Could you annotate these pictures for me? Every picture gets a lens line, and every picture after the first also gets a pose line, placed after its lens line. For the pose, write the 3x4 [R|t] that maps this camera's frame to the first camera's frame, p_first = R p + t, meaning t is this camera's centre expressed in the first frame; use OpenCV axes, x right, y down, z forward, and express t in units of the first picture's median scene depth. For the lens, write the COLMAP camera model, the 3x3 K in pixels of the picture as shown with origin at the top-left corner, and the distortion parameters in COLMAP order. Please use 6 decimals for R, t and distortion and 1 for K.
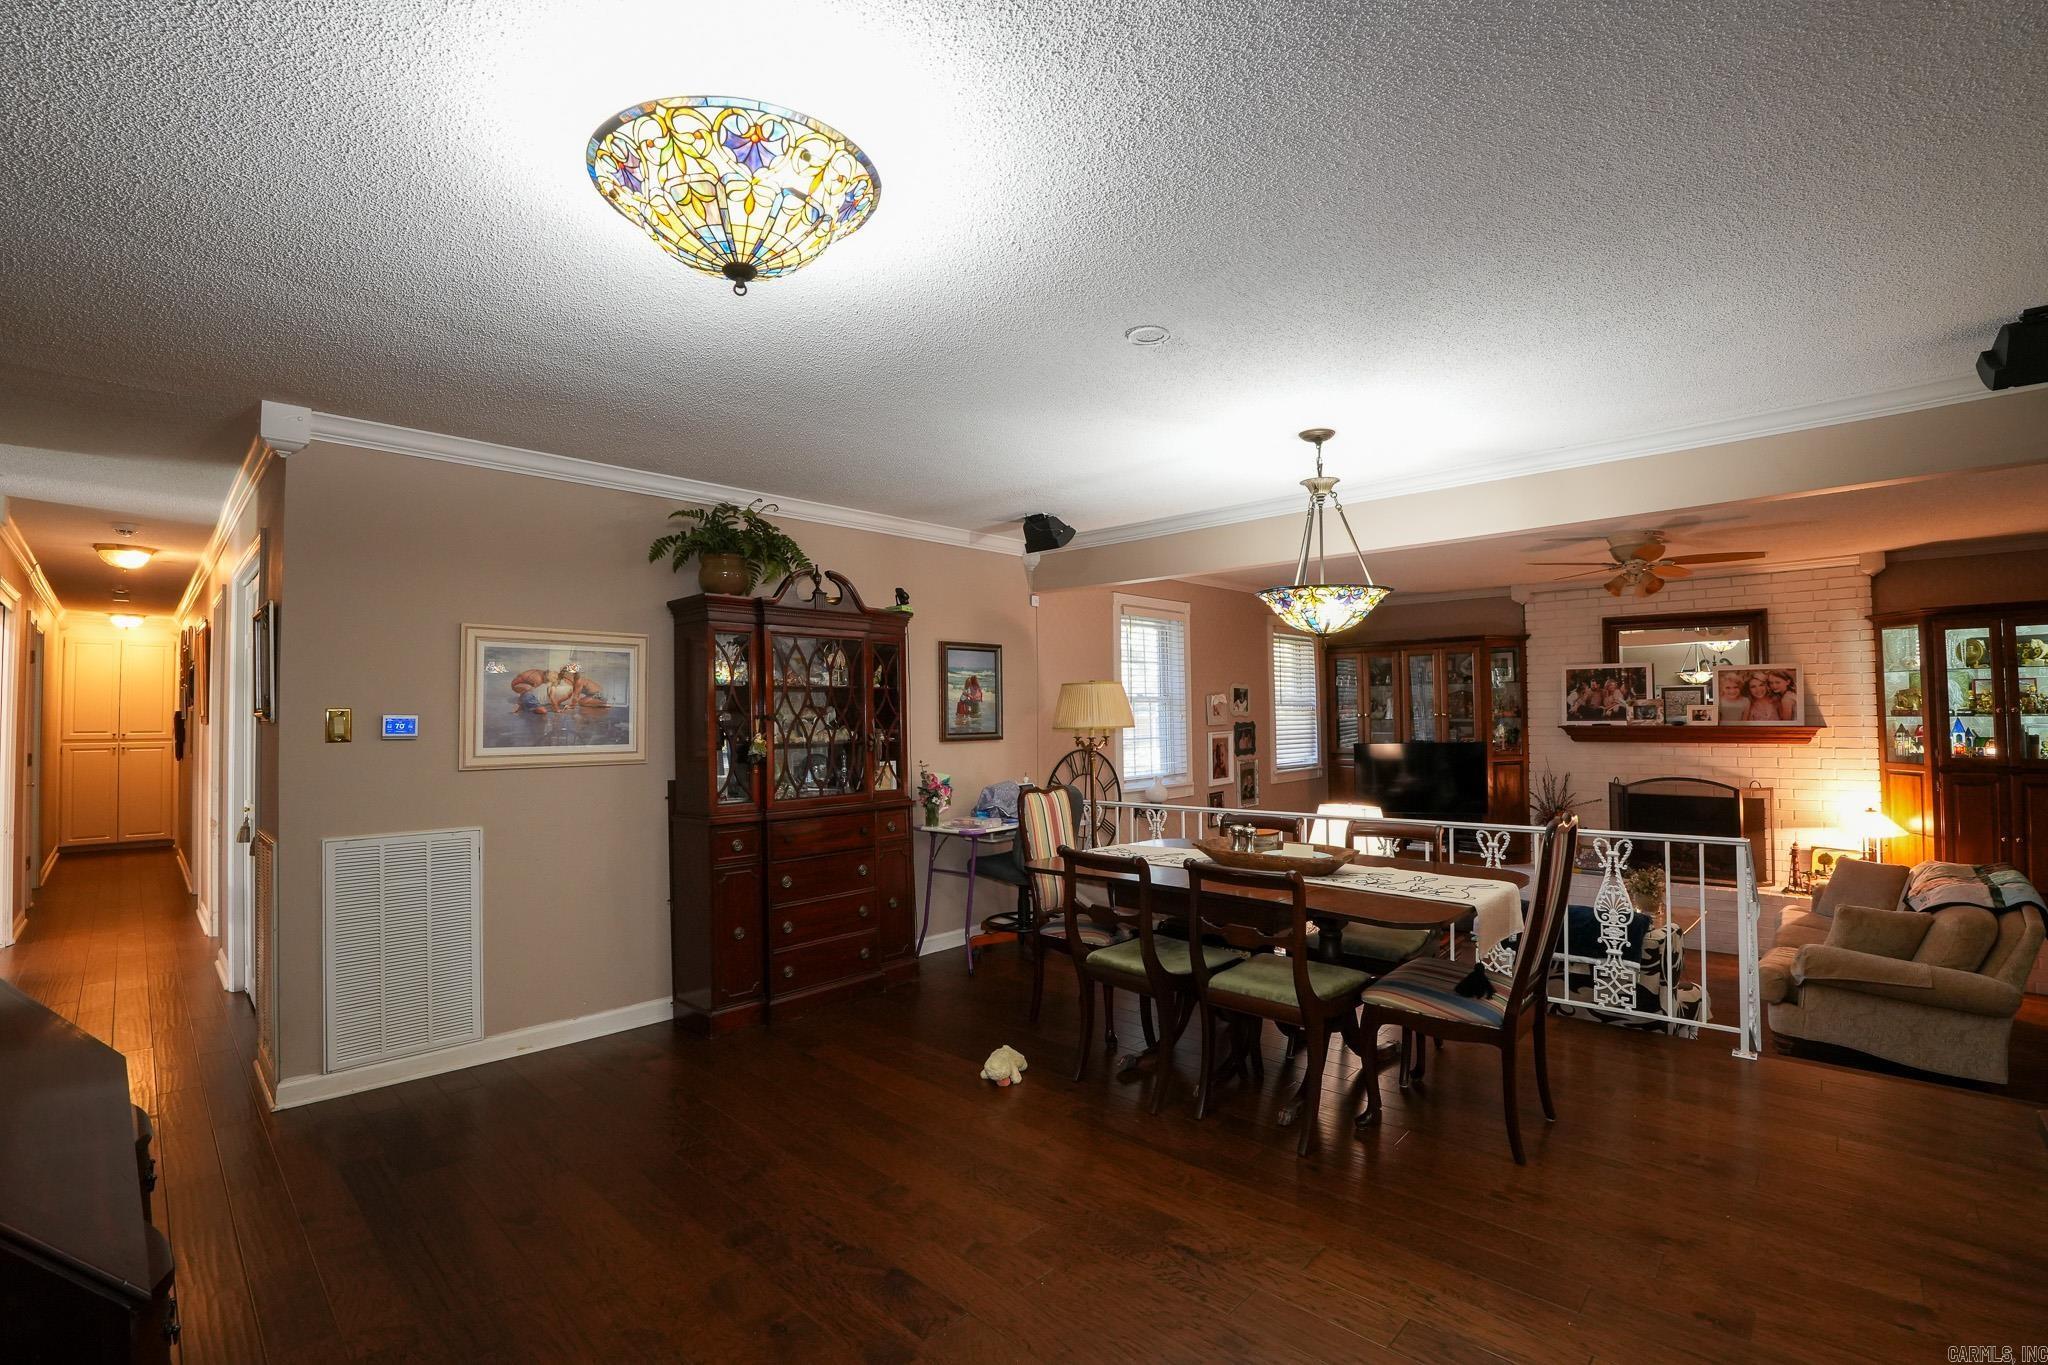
lens RADIAL K [[887.8, 0, 1024.0], [0, 887.8, 682.5], [0, 0, 1]] dist [-0.062940, 0.011422]
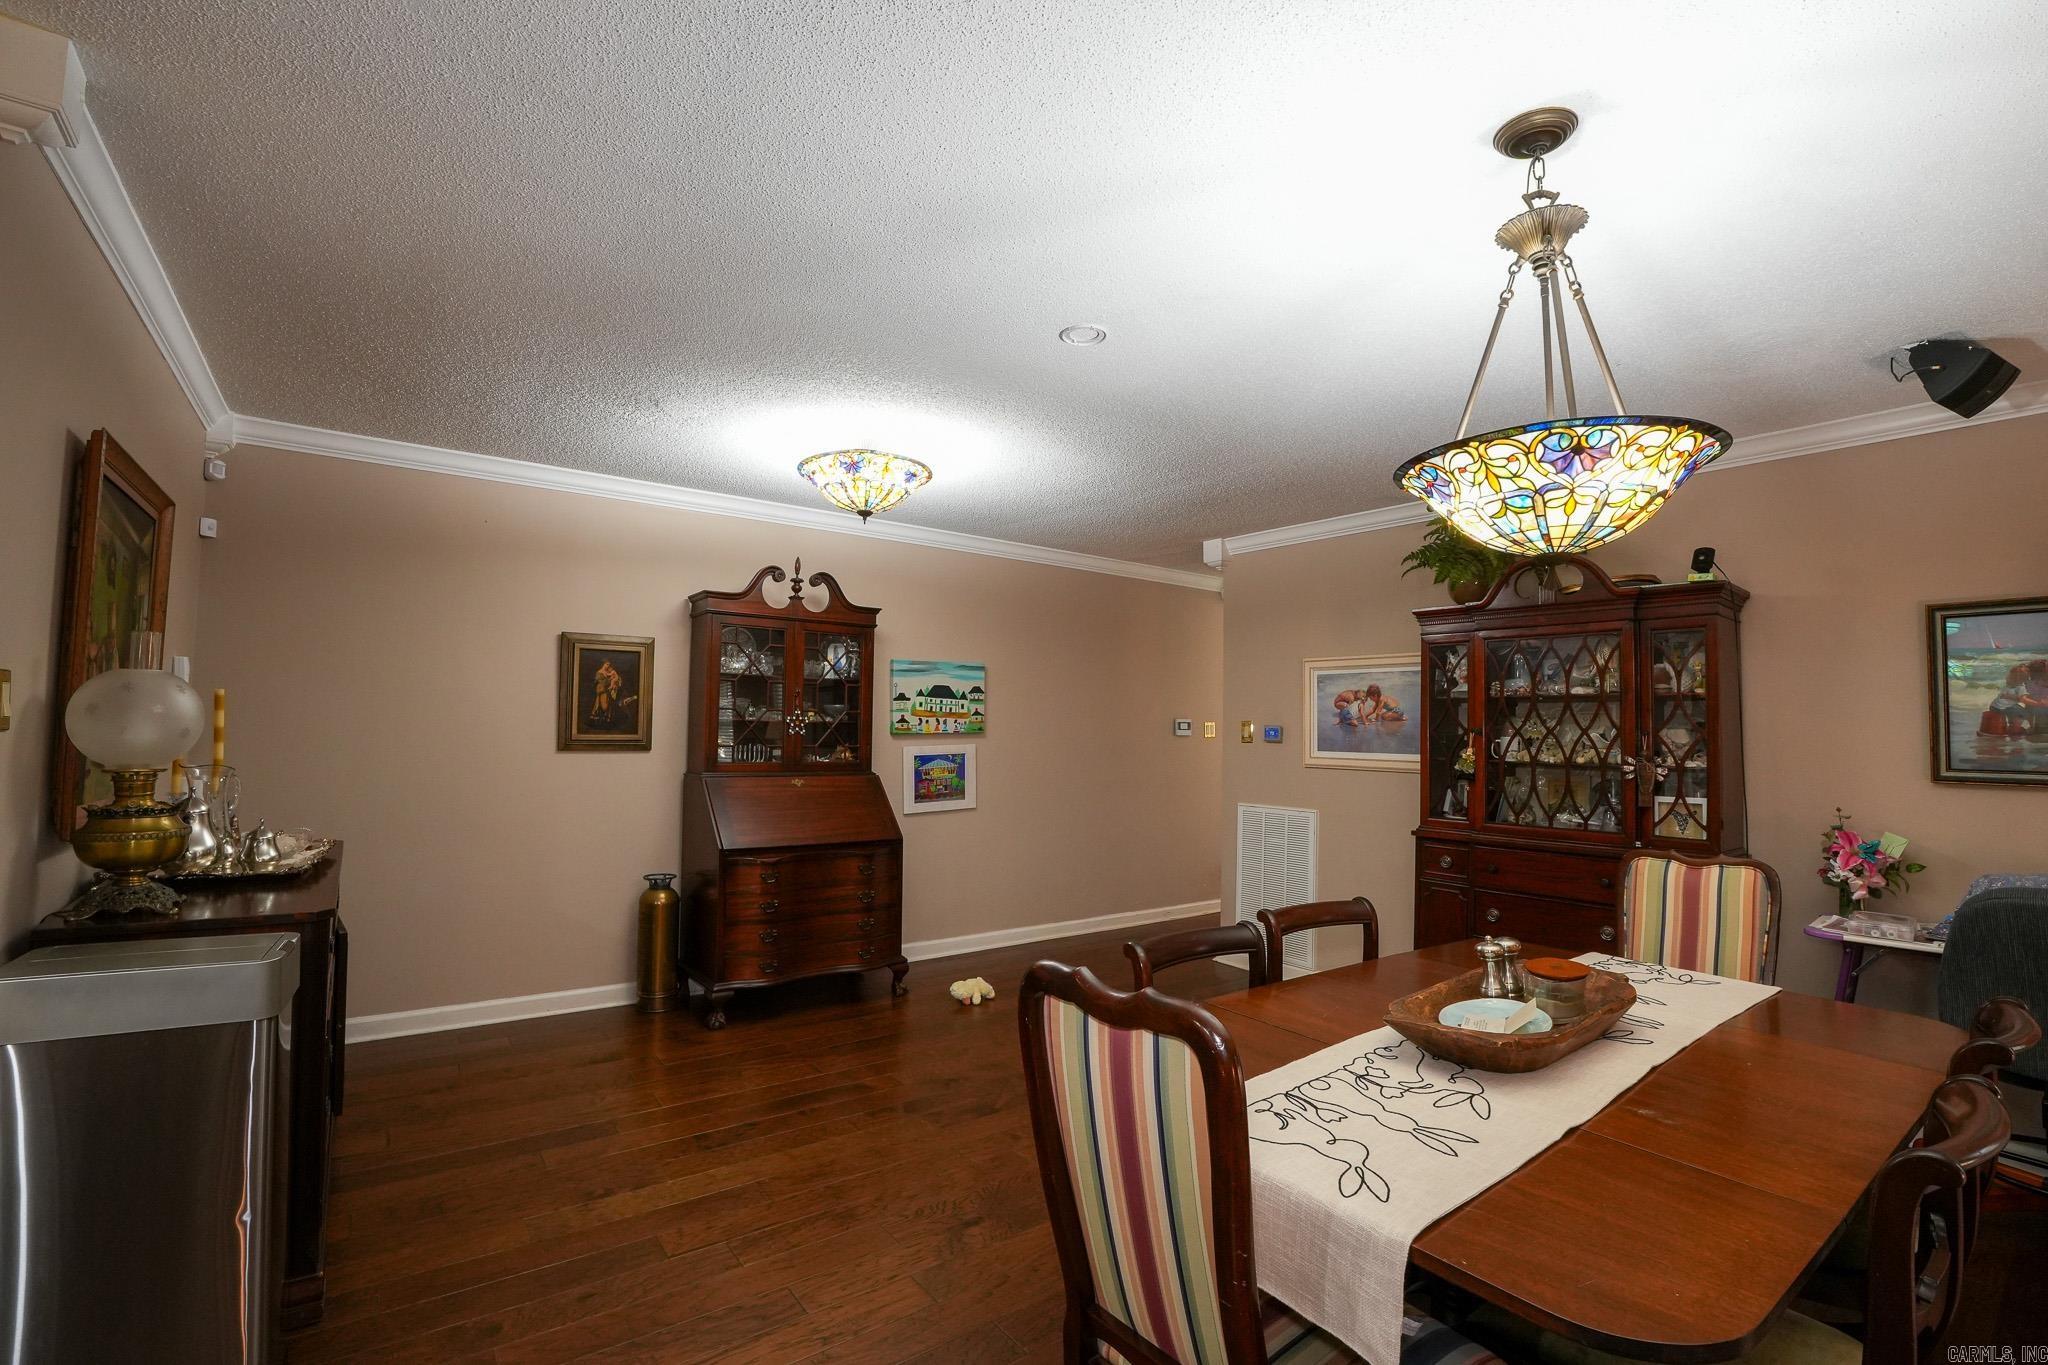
lens RADIAL K [[896.7, 0, 1024.0], [0, 896.7, 682.5], [0, 0, 1]] dist [-0.072000, 0.016236]
pose [[-0.171498, -0.044769, -0.984167, 0.441529], [0.017271, 0.998677, -0.048439, 0.015989], [0.985033, -0.025305, -0.170498, 0.440113]]
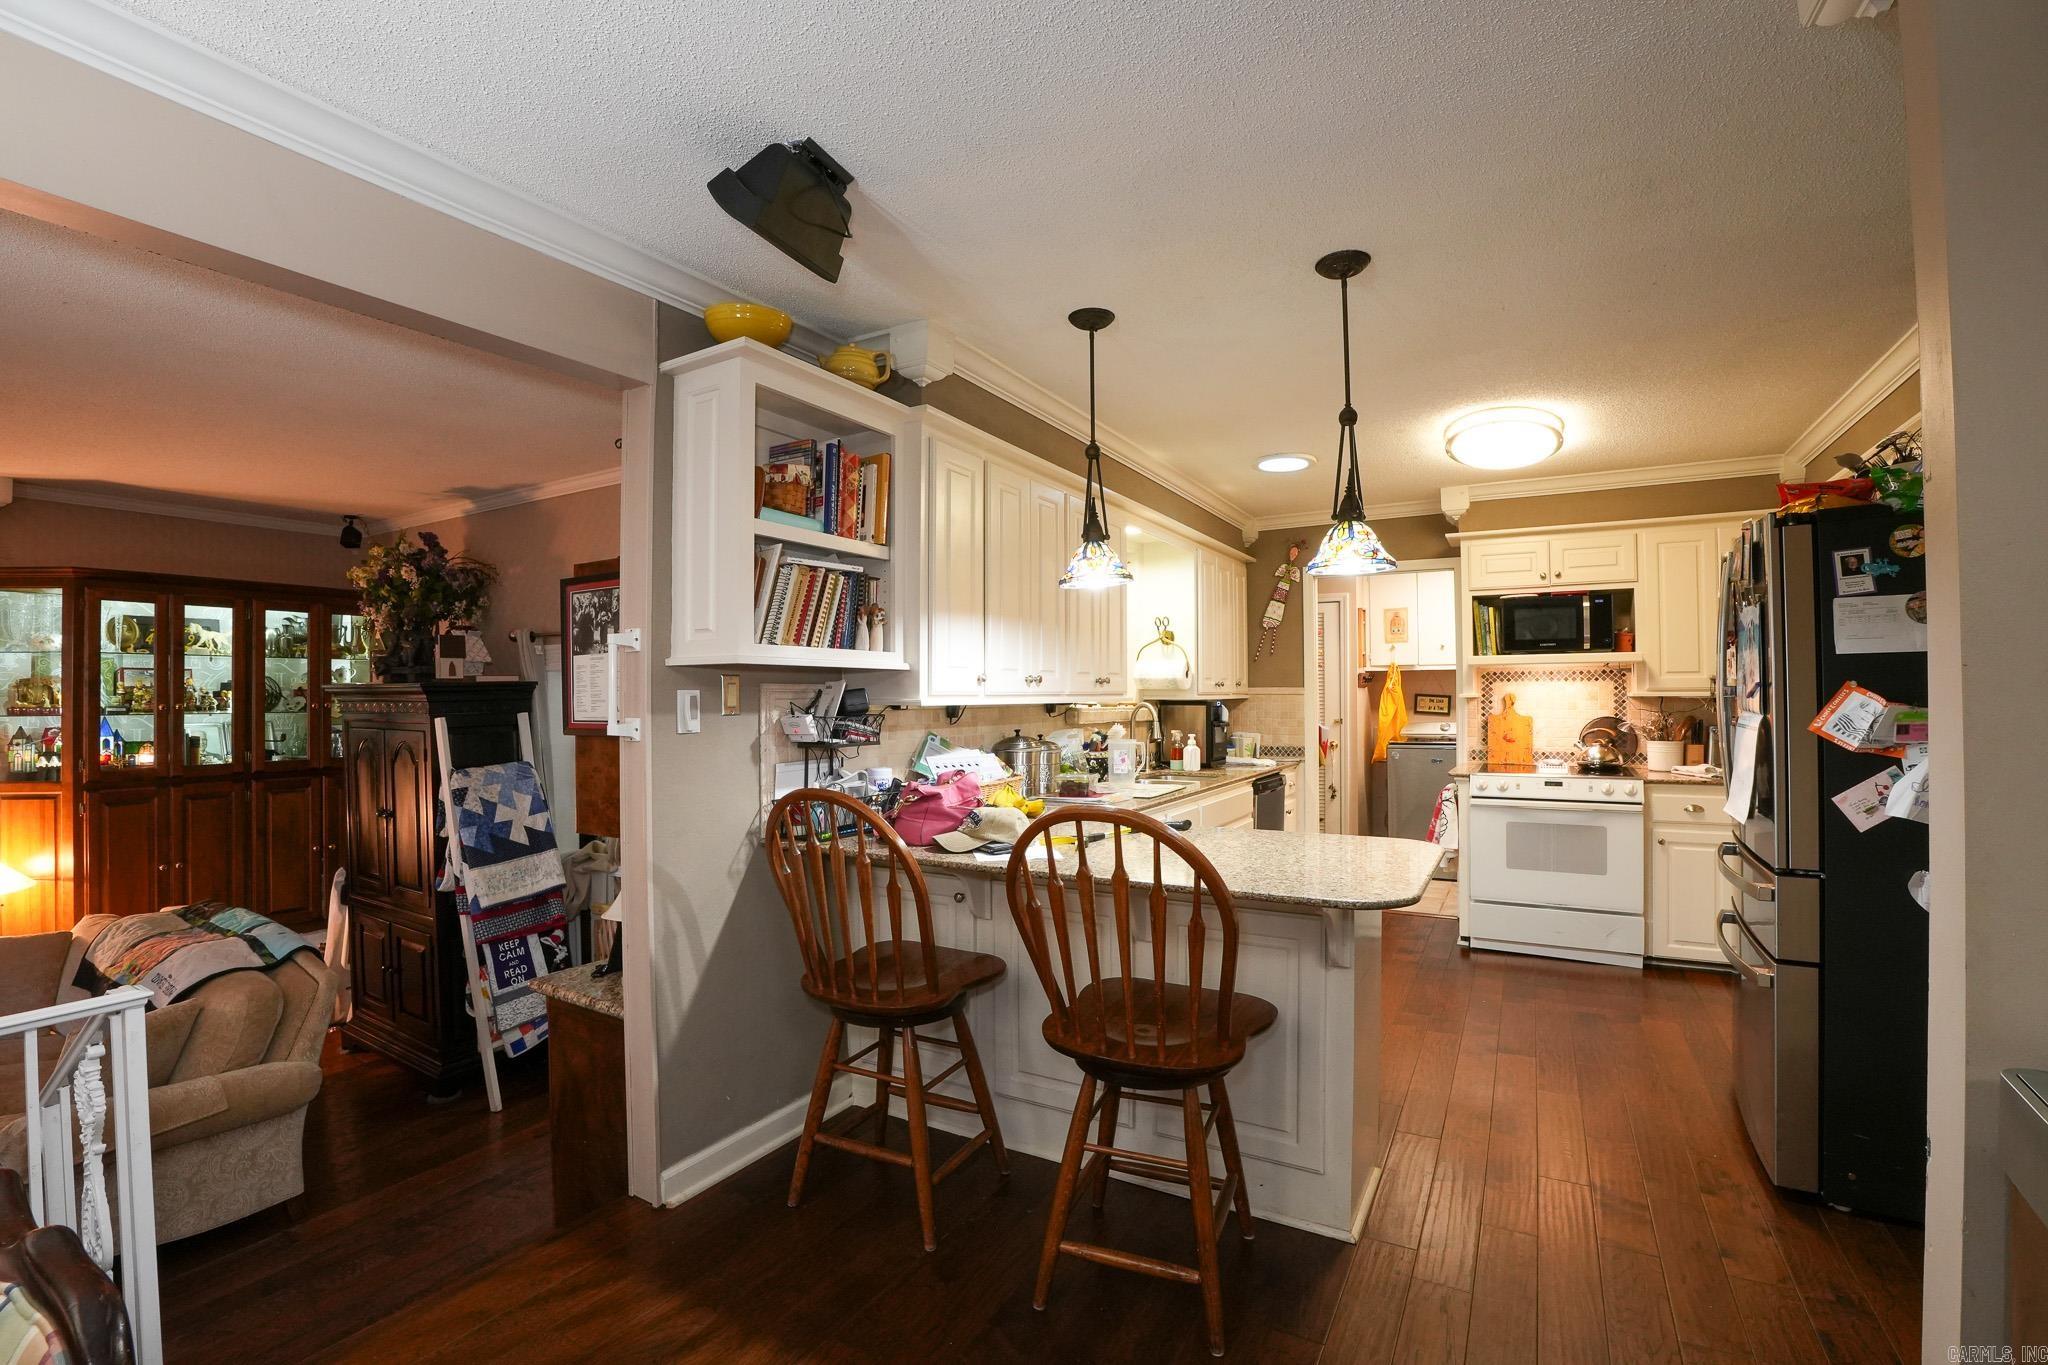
lens RADIAL K [[896.7, 0, 1024.0], [0, 896.7, 682.5], [0, 0, 1]] dist [-0.072000, 0.016236]
pose [[-0.243143, 0.026886, 0.969618, 0.160047], [-0.025131, 0.999106, -0.034006, 0.014572], [-0.969665, -0.032636, -0.242250, 0.348026]]
